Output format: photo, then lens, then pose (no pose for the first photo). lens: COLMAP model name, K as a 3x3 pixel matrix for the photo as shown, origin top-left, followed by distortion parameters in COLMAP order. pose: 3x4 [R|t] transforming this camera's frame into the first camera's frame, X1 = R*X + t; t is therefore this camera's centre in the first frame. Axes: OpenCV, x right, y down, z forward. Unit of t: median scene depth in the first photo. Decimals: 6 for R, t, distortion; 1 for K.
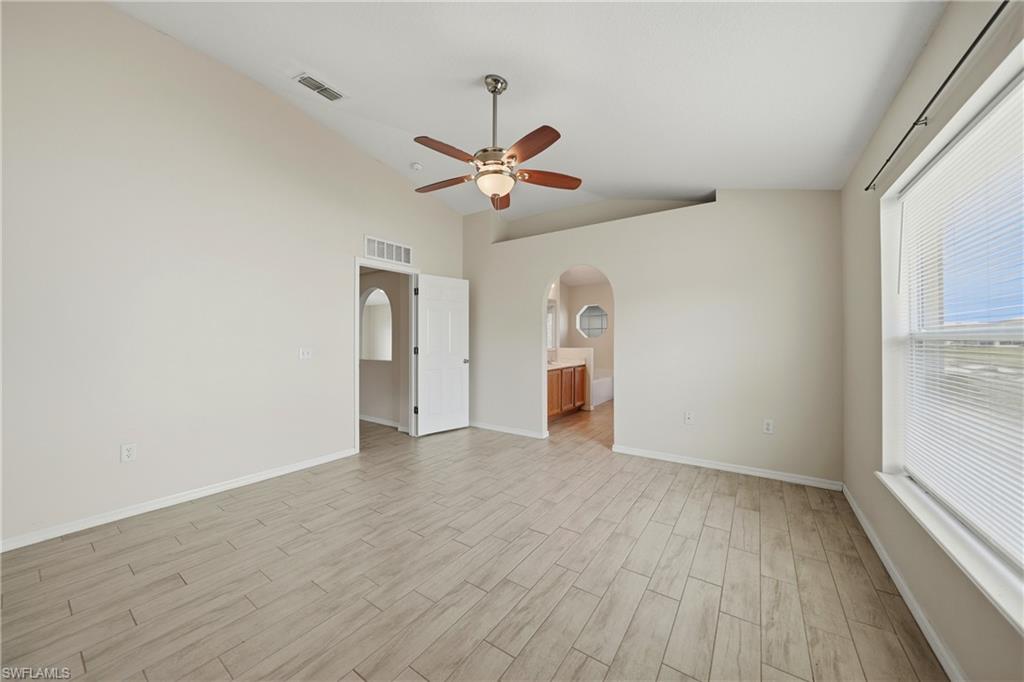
lens RADIAL K [[358.0, 0, 513.7], [0, 358.0, 338.5], [0, 0, 1]] dist [-0.019609, 0.003711]
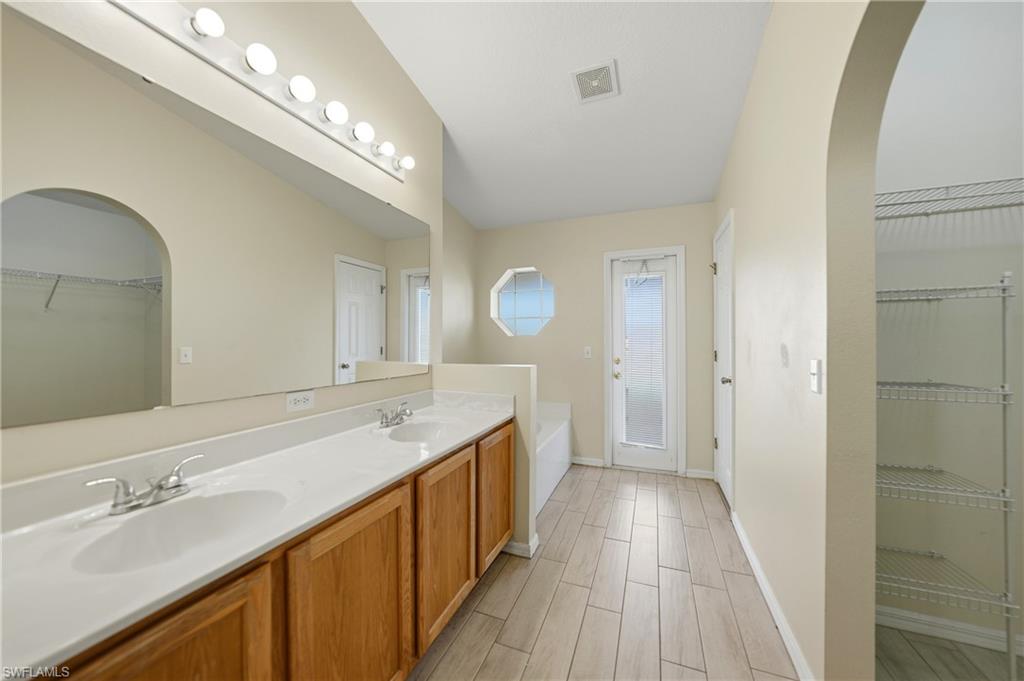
lens RADIAL K [[358.0, 0, 514.0], [0, 358.0, 342.2], [0, 0, 1]] dist [-0.019609, 0.003711]
pose [[0.974487, -0.006461, 0.224353, 0.127196], [0.003894, 0.999922, 0.011884, 0.000902], [-0.224412, -0.010707, 0.974436, 0.680627]]
